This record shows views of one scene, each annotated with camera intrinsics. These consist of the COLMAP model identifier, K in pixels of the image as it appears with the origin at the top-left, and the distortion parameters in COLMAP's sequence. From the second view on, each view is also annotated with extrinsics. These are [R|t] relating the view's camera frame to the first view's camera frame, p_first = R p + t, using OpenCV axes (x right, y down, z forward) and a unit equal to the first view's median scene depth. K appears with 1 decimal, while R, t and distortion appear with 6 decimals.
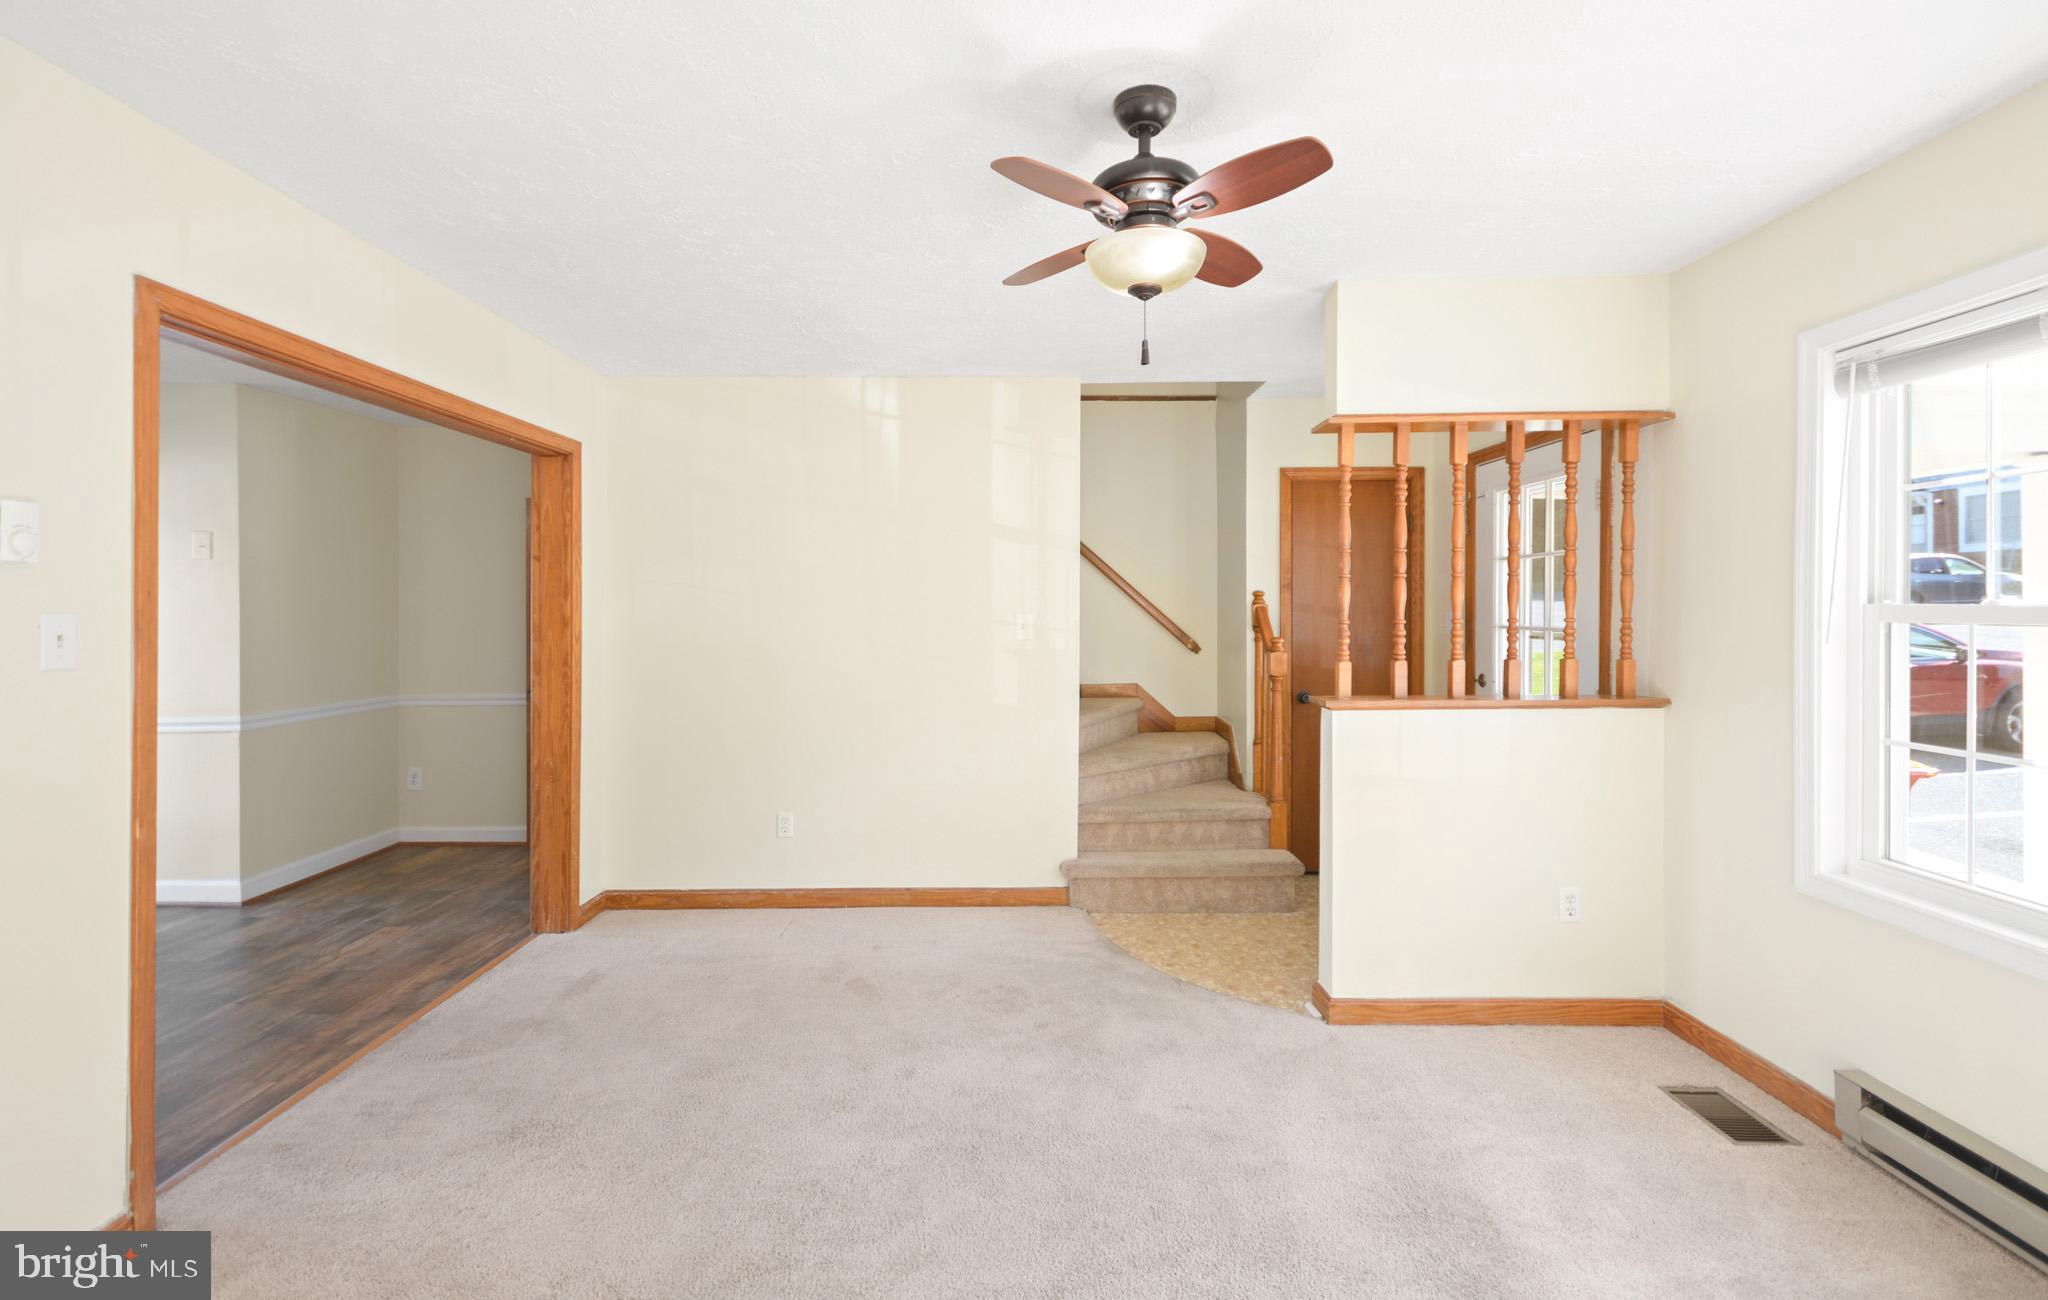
lens RADIAL K [[890.3, 0, 1029.4], [0, 890.3, 612.9], [0, 0, 1]] dist [-0.001764, -0.000099]
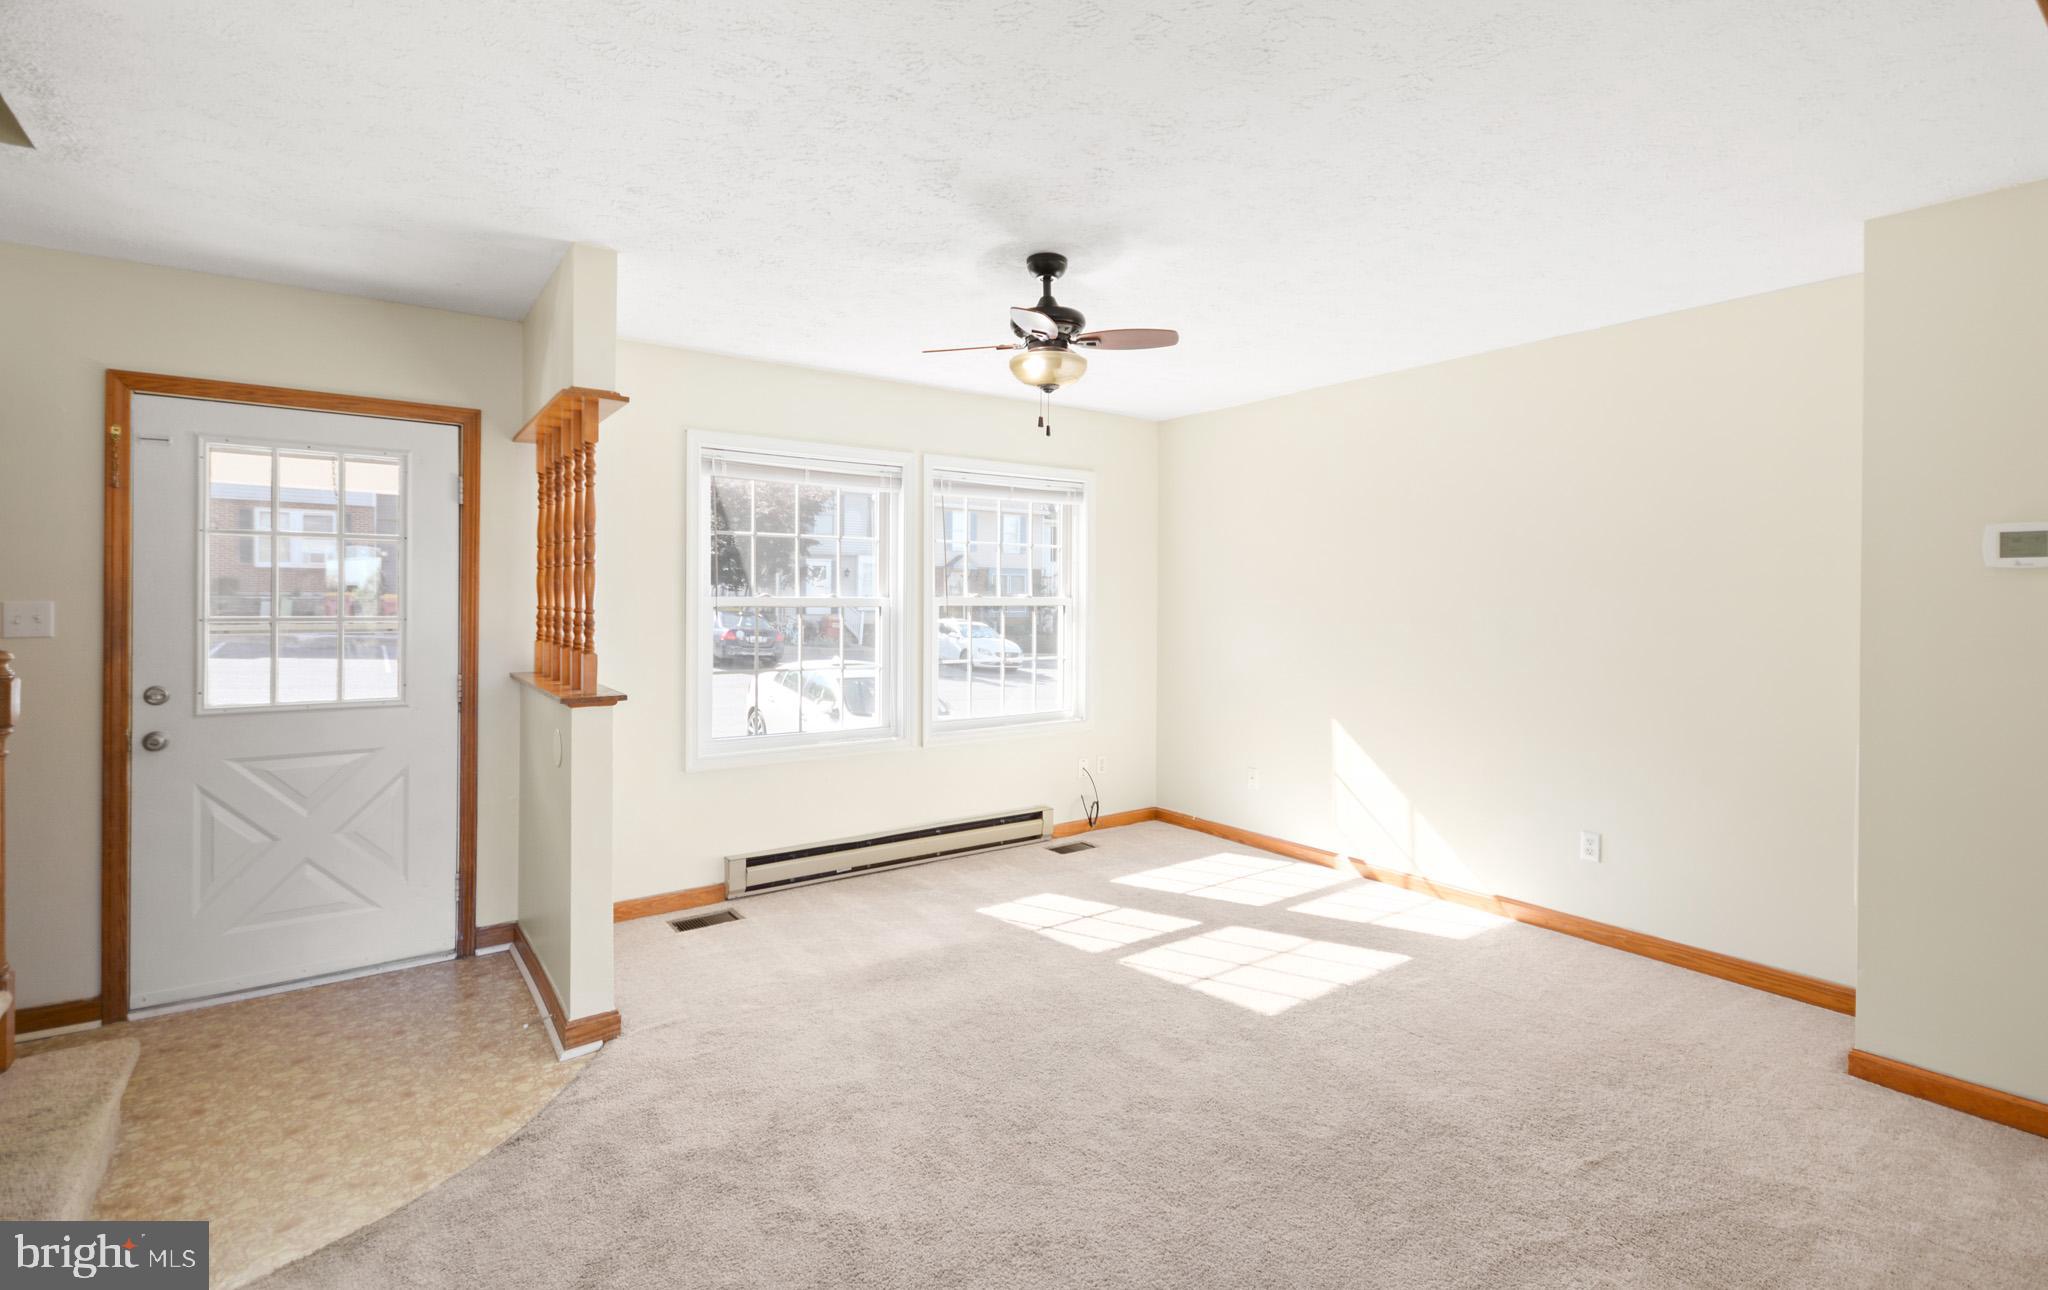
lens RADIAL K [[921.8, 0, 999.1], [0, 921.8, 606.5], [0, 0, 1]] dist [0.002024, 0.000088]
pose [[-0.563758, -0.004382, 0.825928, -0.546816], [0.001675, 0.999978, 0.006449, 0.000250], [-0.825938, 0.005019, -0.563738, 0.954692]]
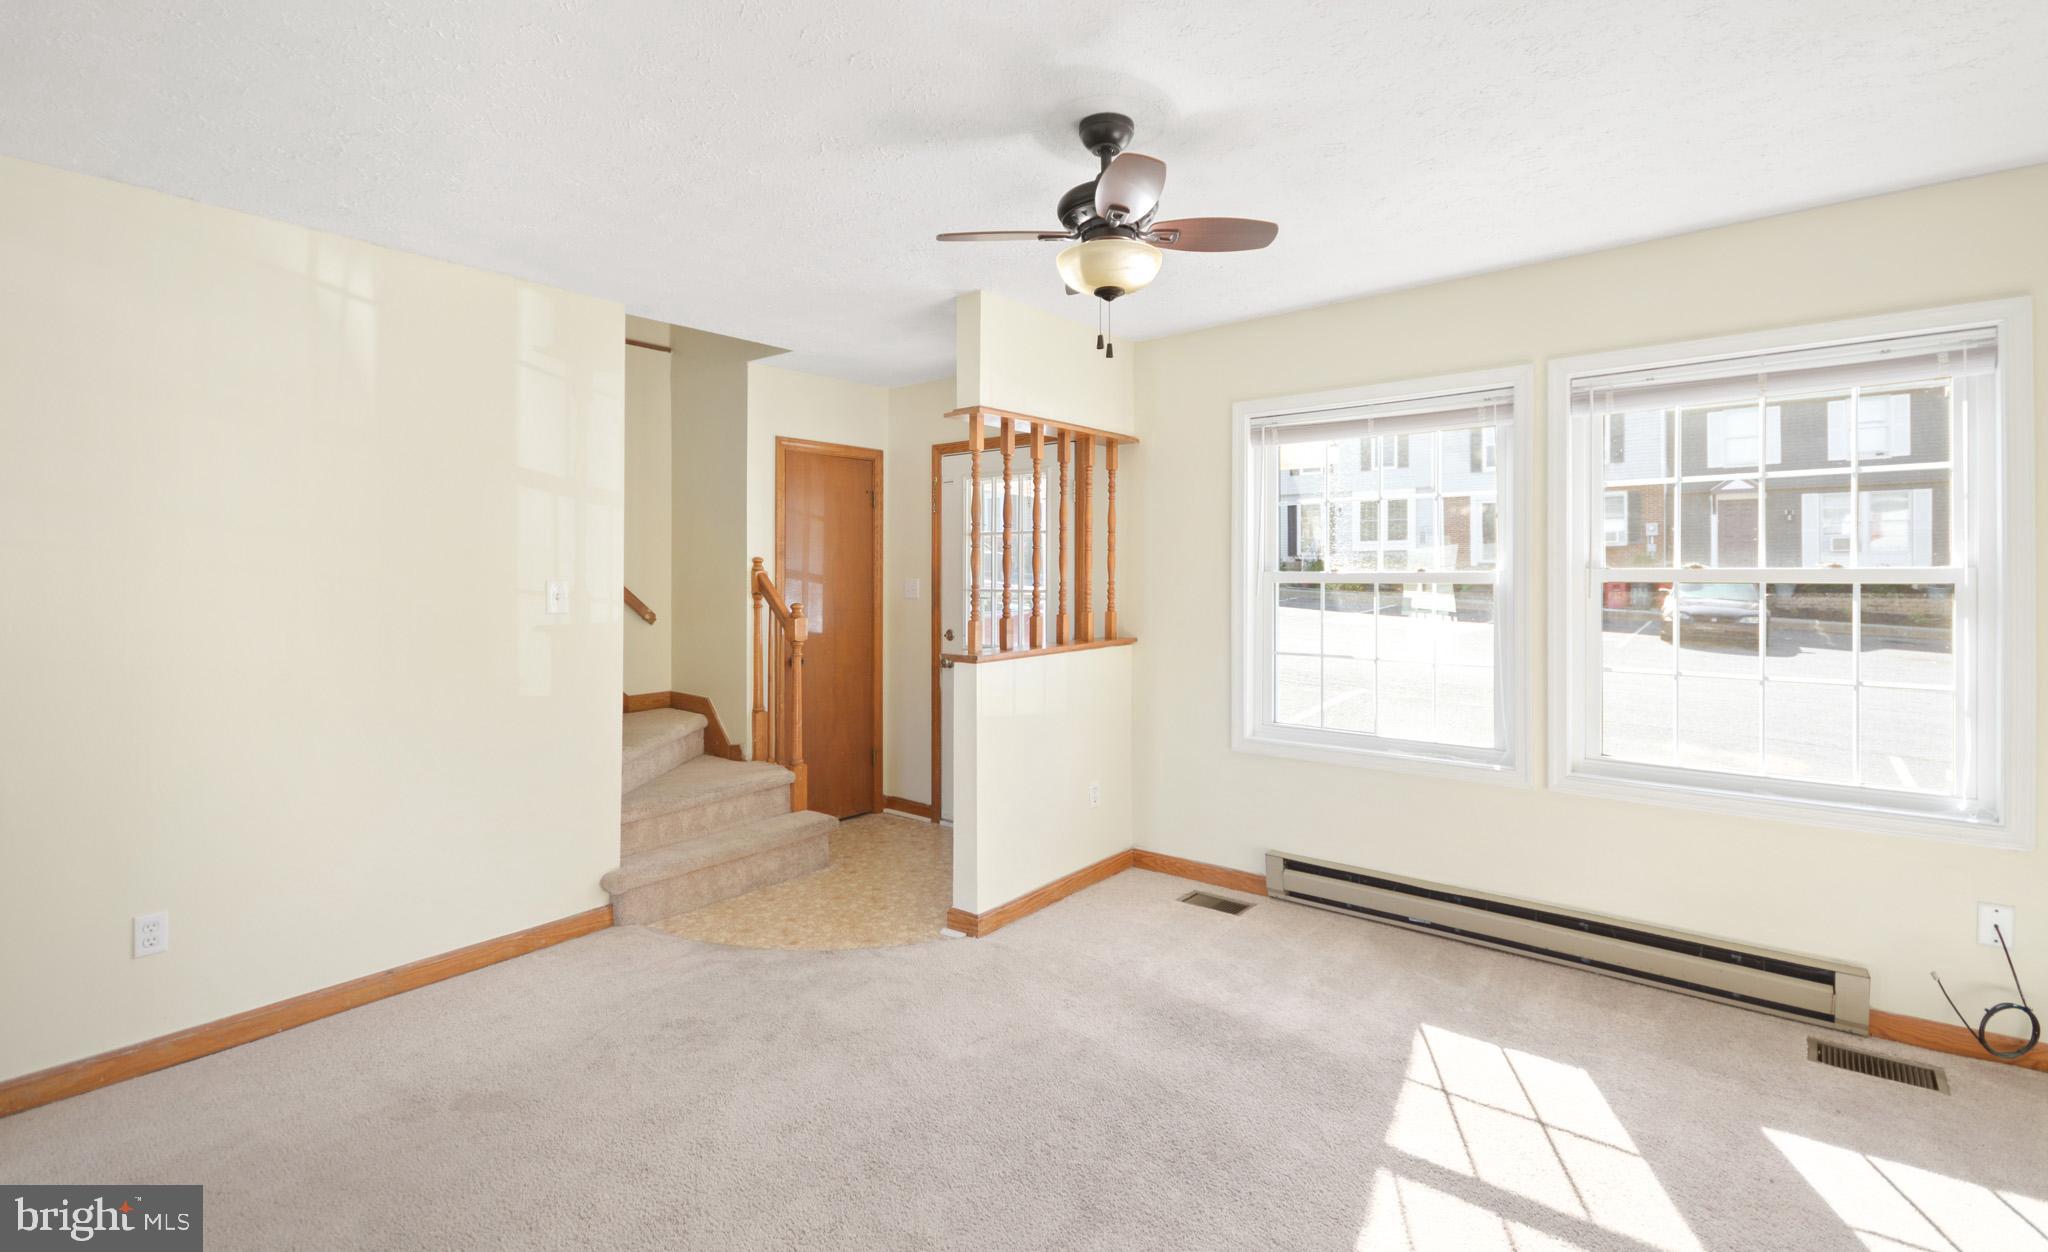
lens RADIAL K [[889.6, 0, 1018.6], [0, 889.6, 580.3], [0, 0, 1]] dist [-0.002376, -0.000664]
pose [[0.637835, -0.004310, 0.770161, -0.398759], [0.005102, 0.999986, 0.001371, 0.000925], [-0.770156, 0.003056, 0.637849, 0.179922]]
